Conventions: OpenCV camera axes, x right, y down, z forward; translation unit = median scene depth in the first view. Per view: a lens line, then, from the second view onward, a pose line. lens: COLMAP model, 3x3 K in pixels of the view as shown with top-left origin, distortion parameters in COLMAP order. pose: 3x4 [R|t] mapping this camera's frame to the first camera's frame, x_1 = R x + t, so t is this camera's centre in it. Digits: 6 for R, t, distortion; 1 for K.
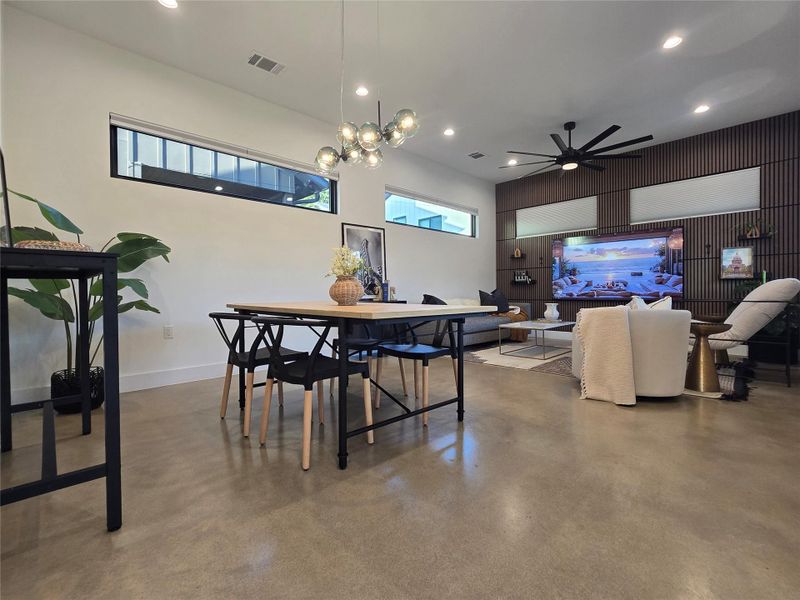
lens RADIAL K [[369.8, 0, 400.8], [0, 369.8, 294.5], [0, 0, 1]] dist [-0.000580, -0.000045]
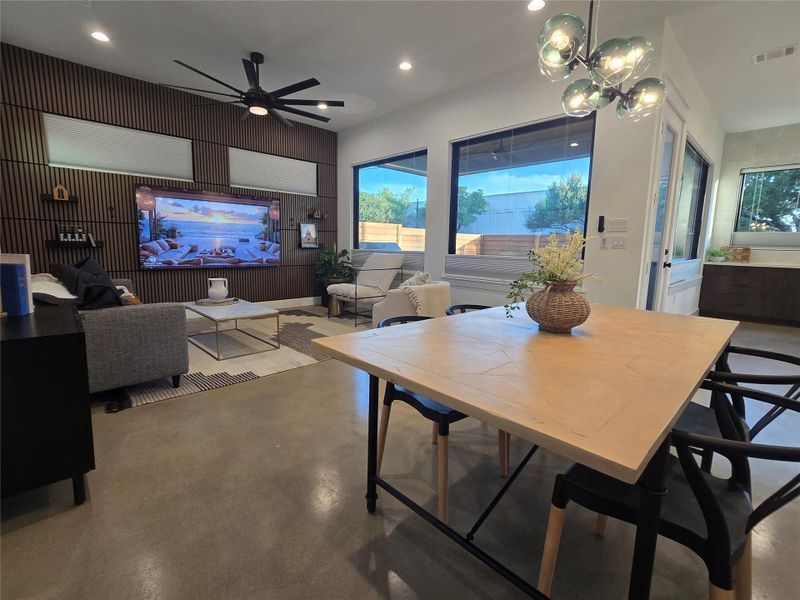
lens RADIAL K [[369.8, 0, 400.8], [0, 369.8, 294.5], [0, 0, 1]] dist [-0.000580, -0.000045]
pose [[0.004333, -0.132247, 0.991207, -0.342370], [-0.016349, 0.991075, 0.132301, -0.048369], [-0.999857, -0.016779, 0.002132, 0.569234]]
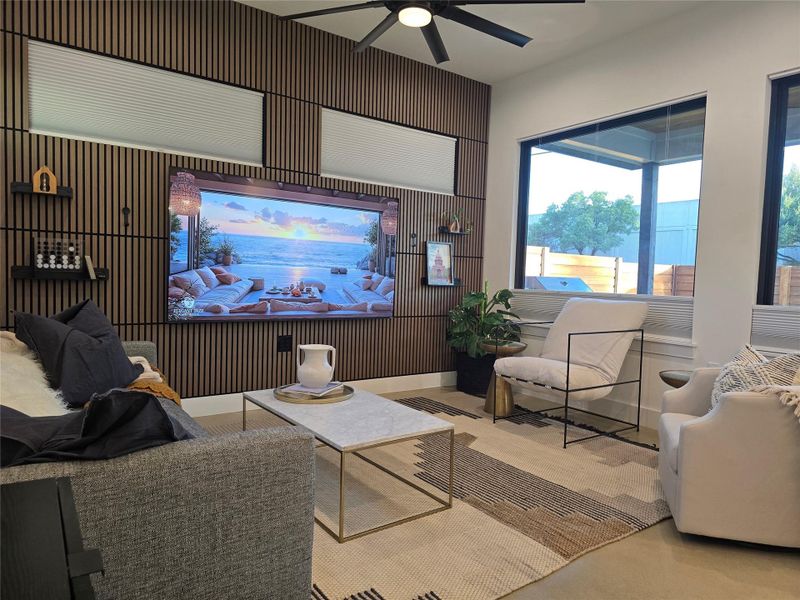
lens RADIAL K [[542.9, 0, 418.9], [0, 542.9, 309.6], [0, 0, 1]] dist [0.080058, -0.070898]
pose [[0.138695, -0.055328, 0.988788, -0.143615], [-0.031715, 0.997678, 0.060274, -0.049654], [-0.989827, -0.039719, 0.136618, 0.754626]]
